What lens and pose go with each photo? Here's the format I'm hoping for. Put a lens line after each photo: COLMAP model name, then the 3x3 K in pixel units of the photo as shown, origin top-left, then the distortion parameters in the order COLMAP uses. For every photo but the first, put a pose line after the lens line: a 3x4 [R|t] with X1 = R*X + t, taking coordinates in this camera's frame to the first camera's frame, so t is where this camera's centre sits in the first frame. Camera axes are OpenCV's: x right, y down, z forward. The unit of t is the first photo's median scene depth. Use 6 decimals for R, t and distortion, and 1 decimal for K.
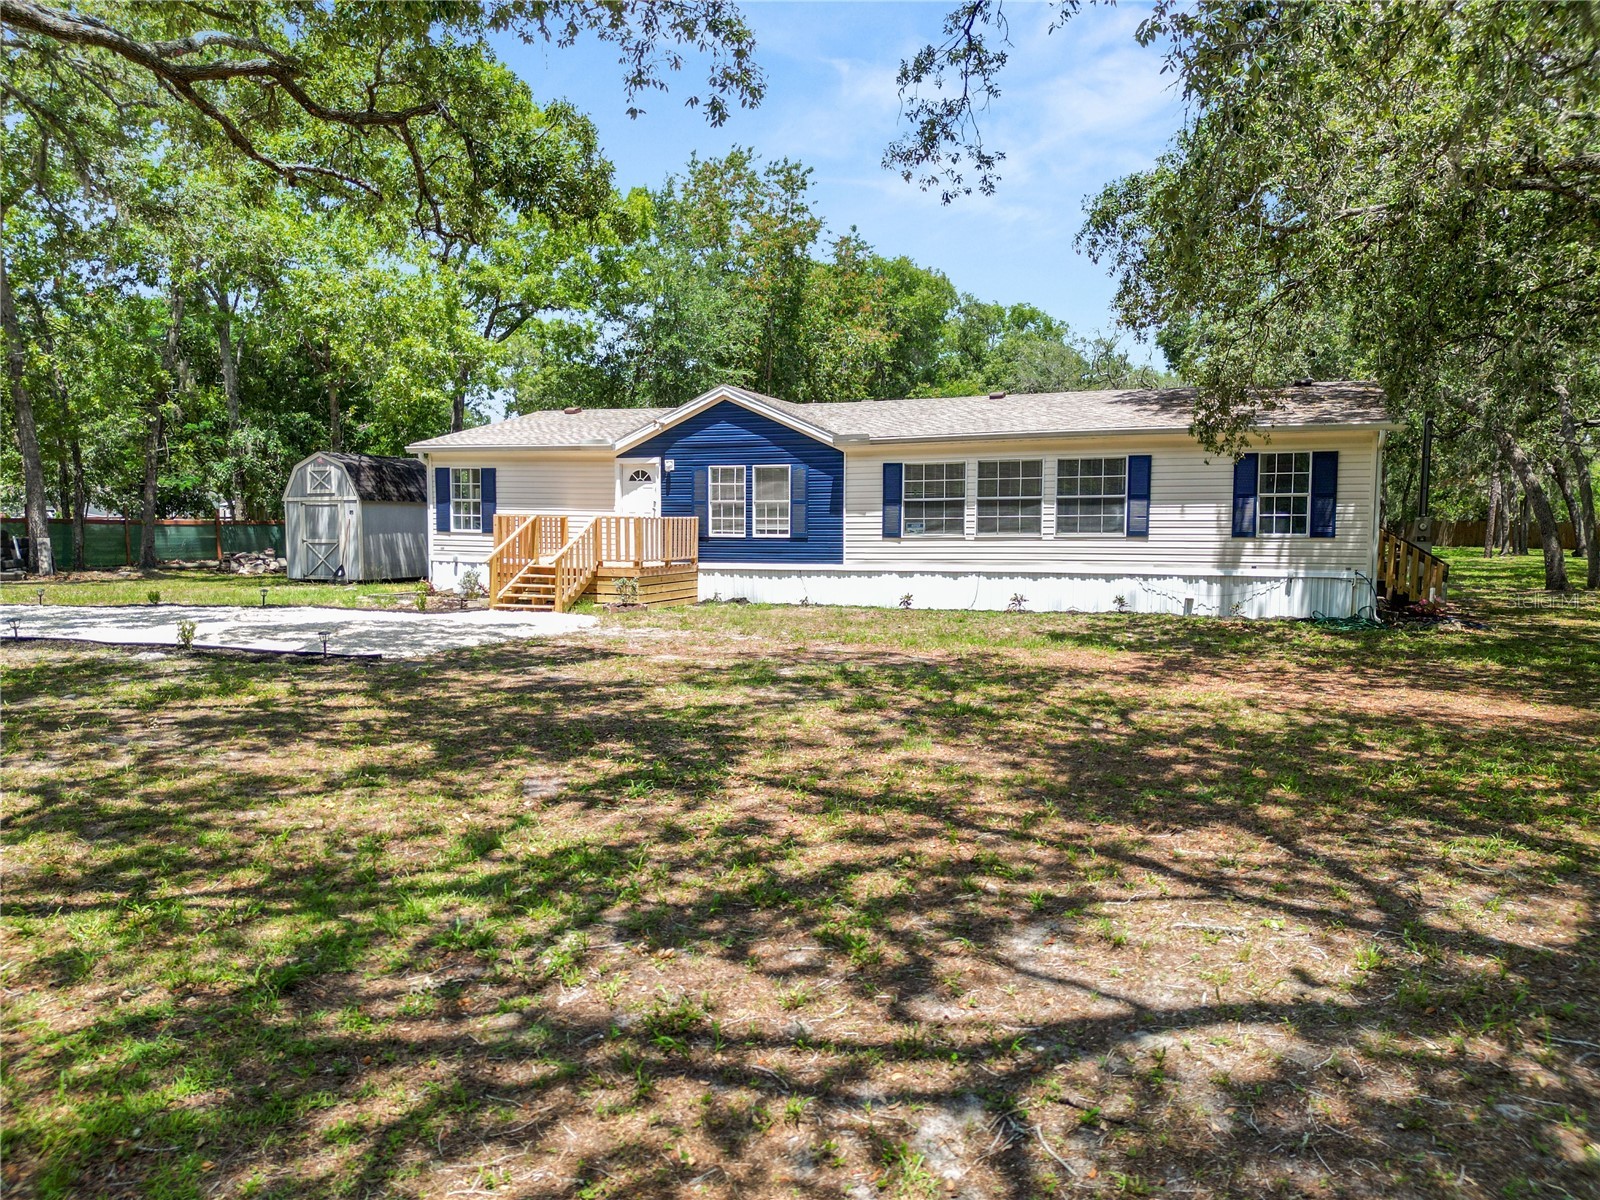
lens RADIAL K [[1112.8, 0, 800.8], [0, 1112.8, 604.0], [0, 0, 1]] dist [0.037910, -0.025106]
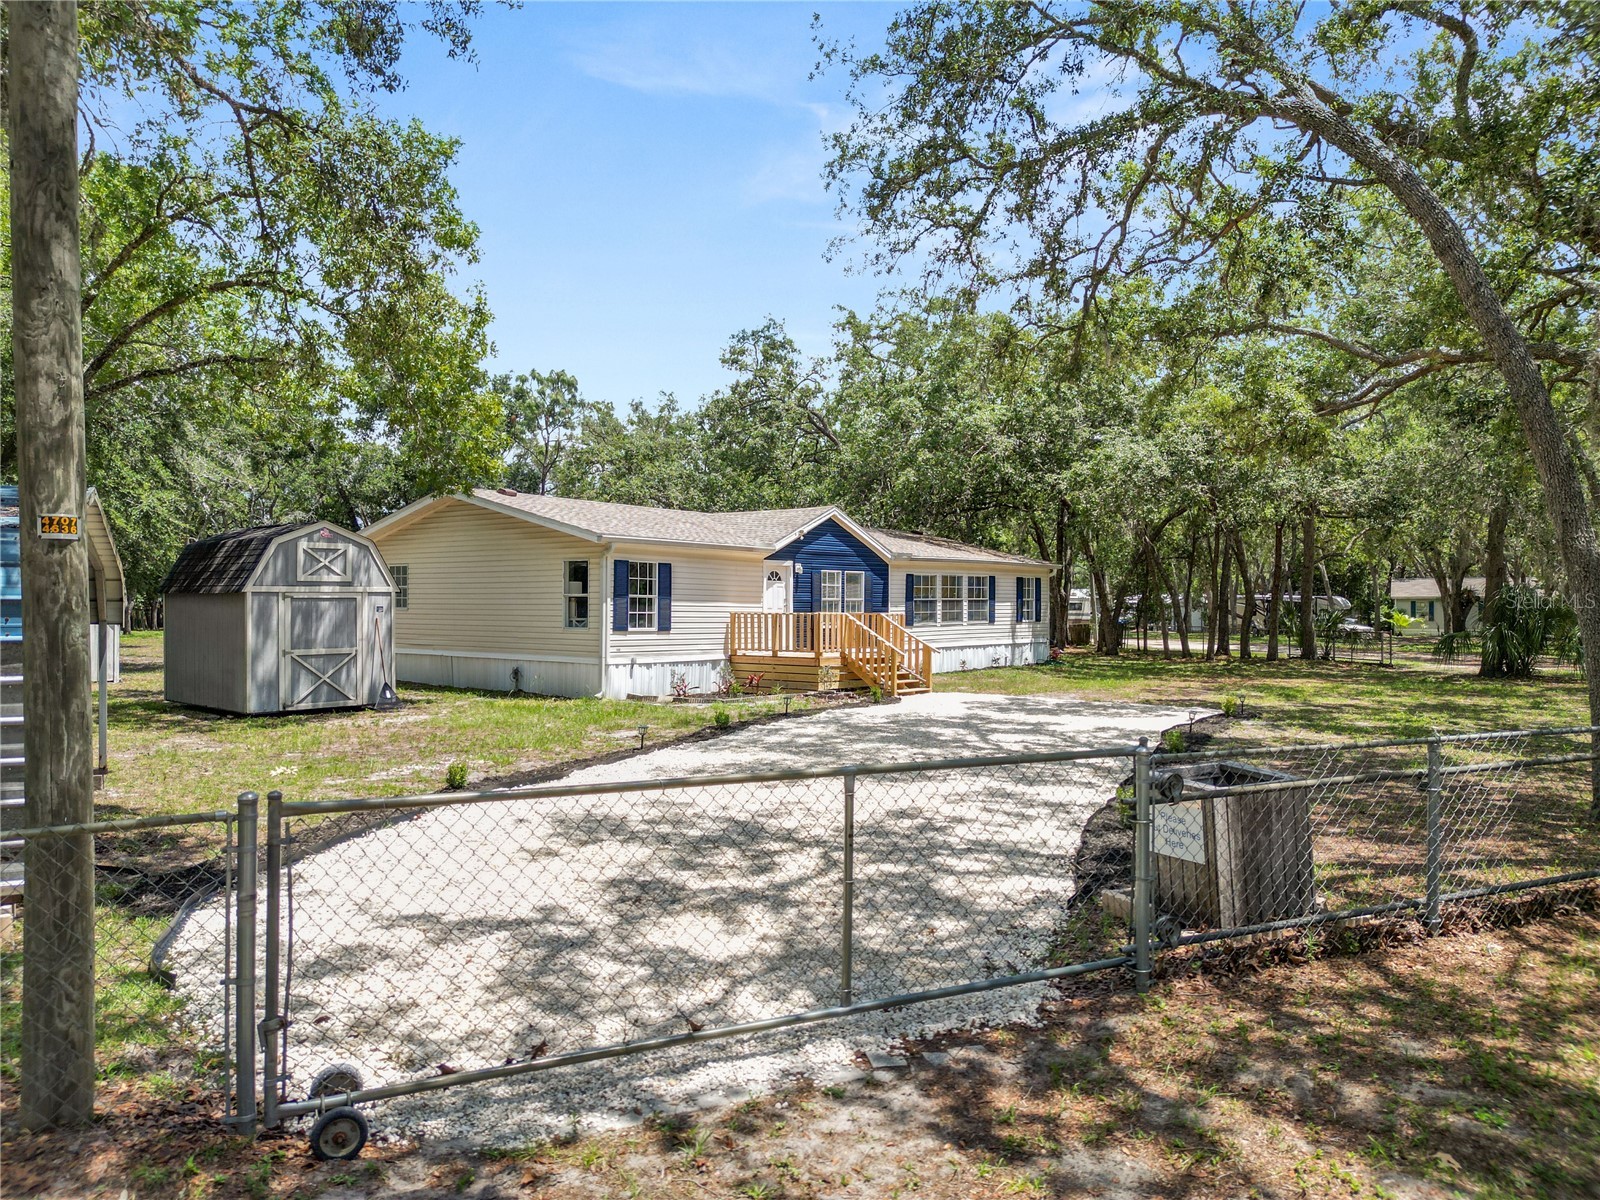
lens RADIAL K [[1112.8, 0, 801.2], [0, 1112.8, 600.4], [0, 0, 1]] dist [0.037910, -0.025106]
pose [[0.311128, 0.003610, 0.950361, -1.227053], [0.073728, 0.996887, -0.027924, -0.058221], [-0.947504, 0.078756, 0.309893, 0.639120]]
